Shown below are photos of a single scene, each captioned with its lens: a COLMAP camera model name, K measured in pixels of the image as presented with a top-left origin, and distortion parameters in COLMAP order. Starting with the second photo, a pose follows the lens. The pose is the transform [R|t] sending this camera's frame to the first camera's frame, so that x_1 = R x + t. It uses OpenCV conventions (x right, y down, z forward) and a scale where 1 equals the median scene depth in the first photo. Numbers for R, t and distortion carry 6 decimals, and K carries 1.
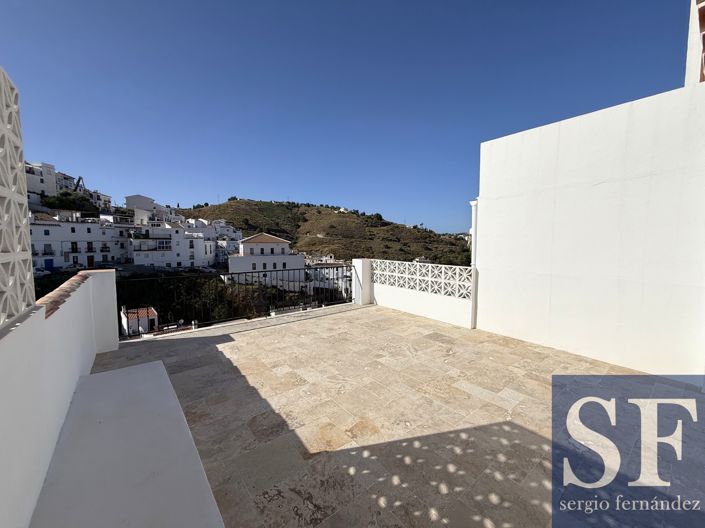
lens RADIAL K [[281.3, 0, 351.2], [0, 281.3, 262.8], [0, 0, 1]] dist [-0.000297, 0.000006]
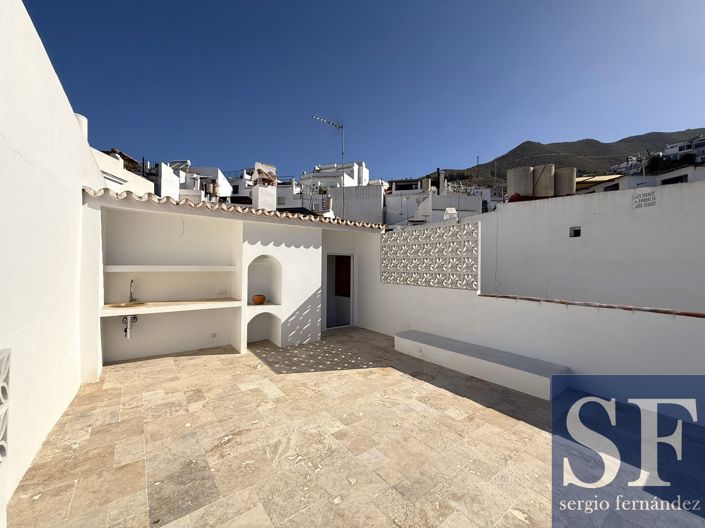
lens RADIAL K [[281.3, 0, 352.2], [0, 281.3, 264.8], [0, 0, 1]] dist [-0.000297, 0.000006]
pose [[-0.999754, -0.014917, 0.016406, 0.077997], [-0.013780, 0.997630, 0.067409, -0.150824], [-0.017372, 0.067166, -0.997591, 1.961987]]
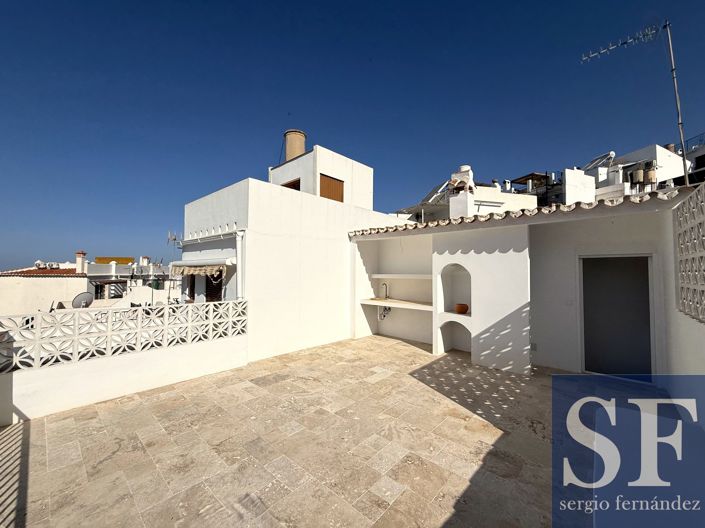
lens RADIAL K [[281.3, 0, 351.0], [0, 281.3, 265.7], [0, 0, 1]] dist [-0.000297, 0.000006]
pose [[-0.158889, 0.019969, 0.987095, -0.885226], [0.065452, 0.997809, -0.009651, -0.103177], [-0.985125, 0.063074, -0.159848, 1.208404]]
